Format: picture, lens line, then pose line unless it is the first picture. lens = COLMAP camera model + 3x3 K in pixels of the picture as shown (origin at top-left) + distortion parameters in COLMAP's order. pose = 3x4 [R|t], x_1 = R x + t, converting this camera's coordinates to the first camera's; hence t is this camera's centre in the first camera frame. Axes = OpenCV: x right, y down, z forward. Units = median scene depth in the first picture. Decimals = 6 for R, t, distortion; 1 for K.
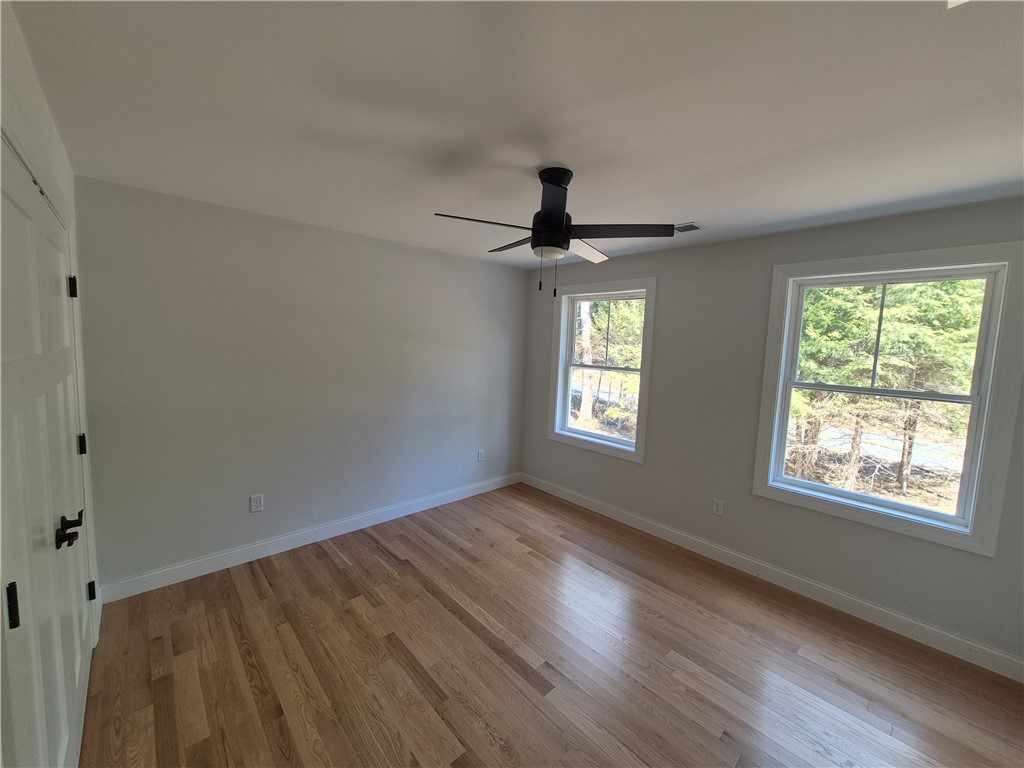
lens RADIAL K [[402.6, 0, 514.1], [0, 402.6, 384.2], [0, 0, 1]] dist [-0.000376, -0.001183]
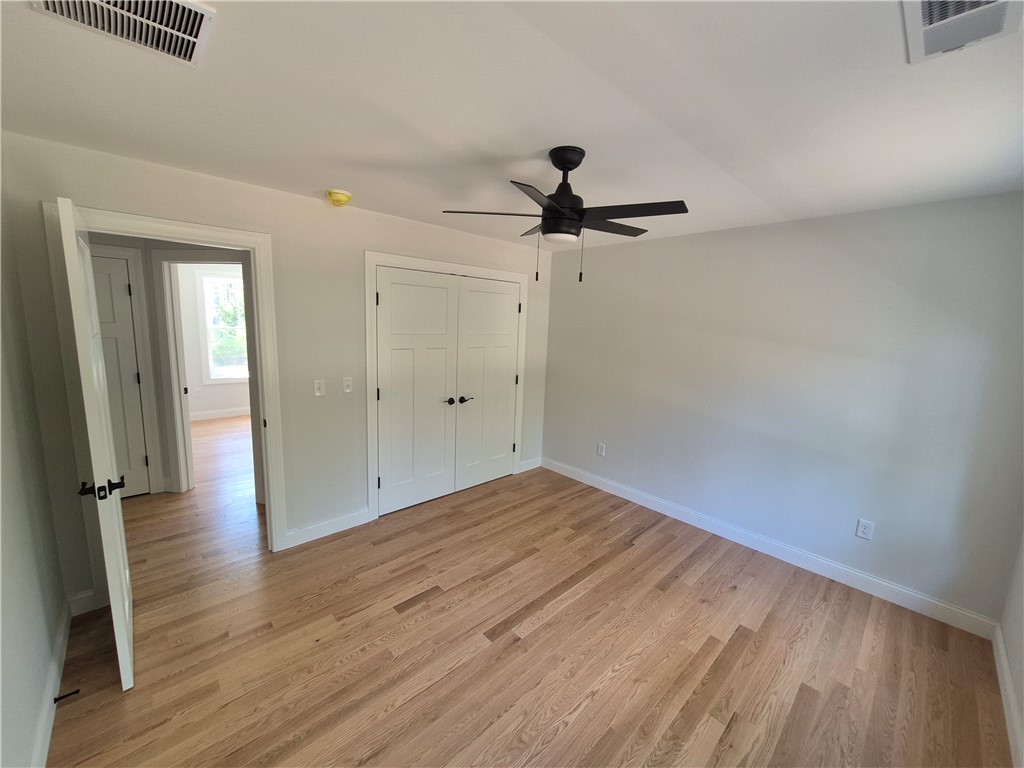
lens RADIAL K [[402.6, 0, 512.0], [0, 402.6, 384.1], [0, 0, 1]] dist [-0.000376, -0.001183]
pose [[-0.002270, 0.118767, -0.992920, 0.782492], [-0.143150, 0.982657, 0.117867, -0.058345], [0.989698, 0.142404, 0.014770, 0.656786]]
